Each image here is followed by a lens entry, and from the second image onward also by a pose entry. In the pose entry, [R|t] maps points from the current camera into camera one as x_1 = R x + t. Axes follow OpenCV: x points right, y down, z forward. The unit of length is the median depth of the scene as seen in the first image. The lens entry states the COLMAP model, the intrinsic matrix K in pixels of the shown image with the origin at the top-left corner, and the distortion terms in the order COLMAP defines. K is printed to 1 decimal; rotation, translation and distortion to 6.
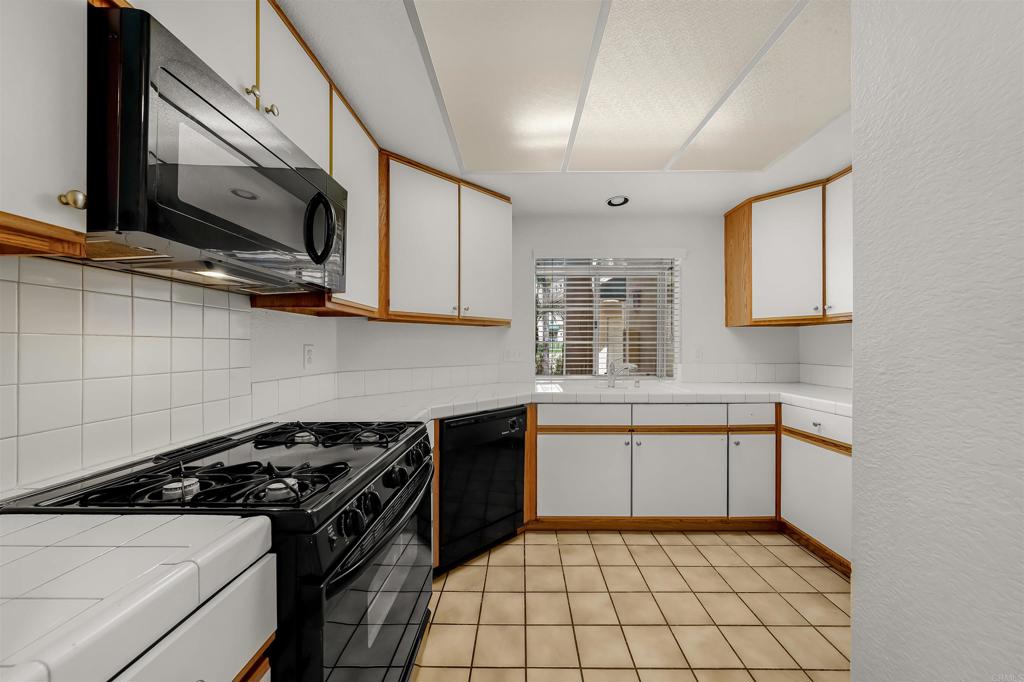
lens RADIAL K [[361.2, 0, 516.7], [0, 361.2, 343.6], [0, 0, 1]] dist [0.026017, -0.000037]
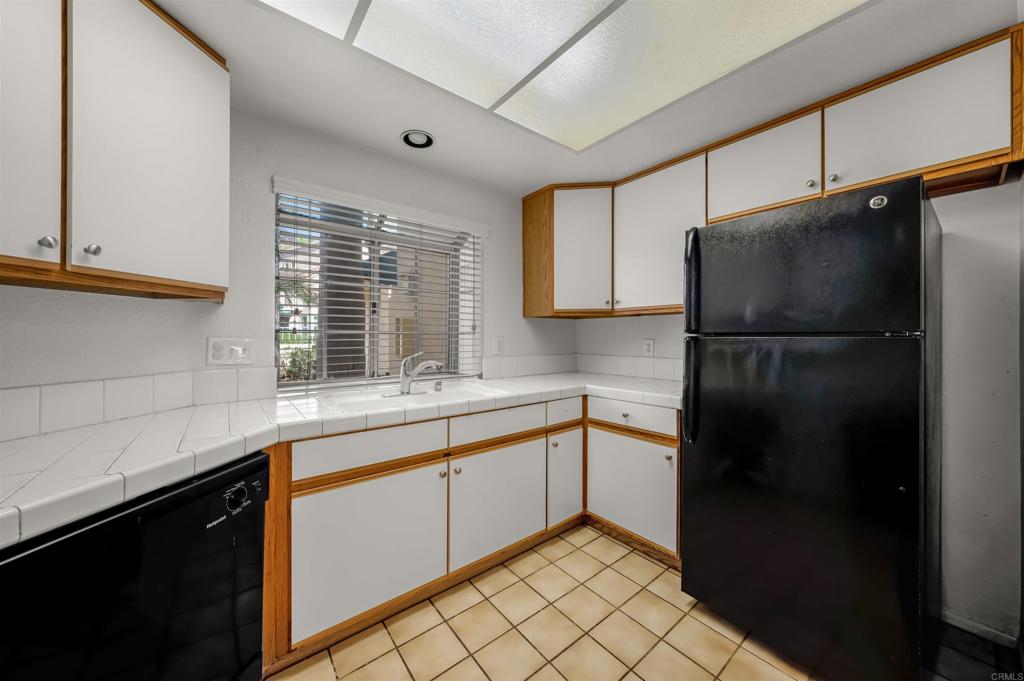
lens RADIAL K [[360.5, 0, 533.8], [0, 360.5, 336.9], [0, 0, 1]] dist [-0.003259, -0.000210]
pose [[0.753858, 0.001456, 0.657036, -0.025216], [-0.006875, 0.999960, 0.005673, -0.000419], [-0.657001, -0.008794, 0.753838, 0.350503]]
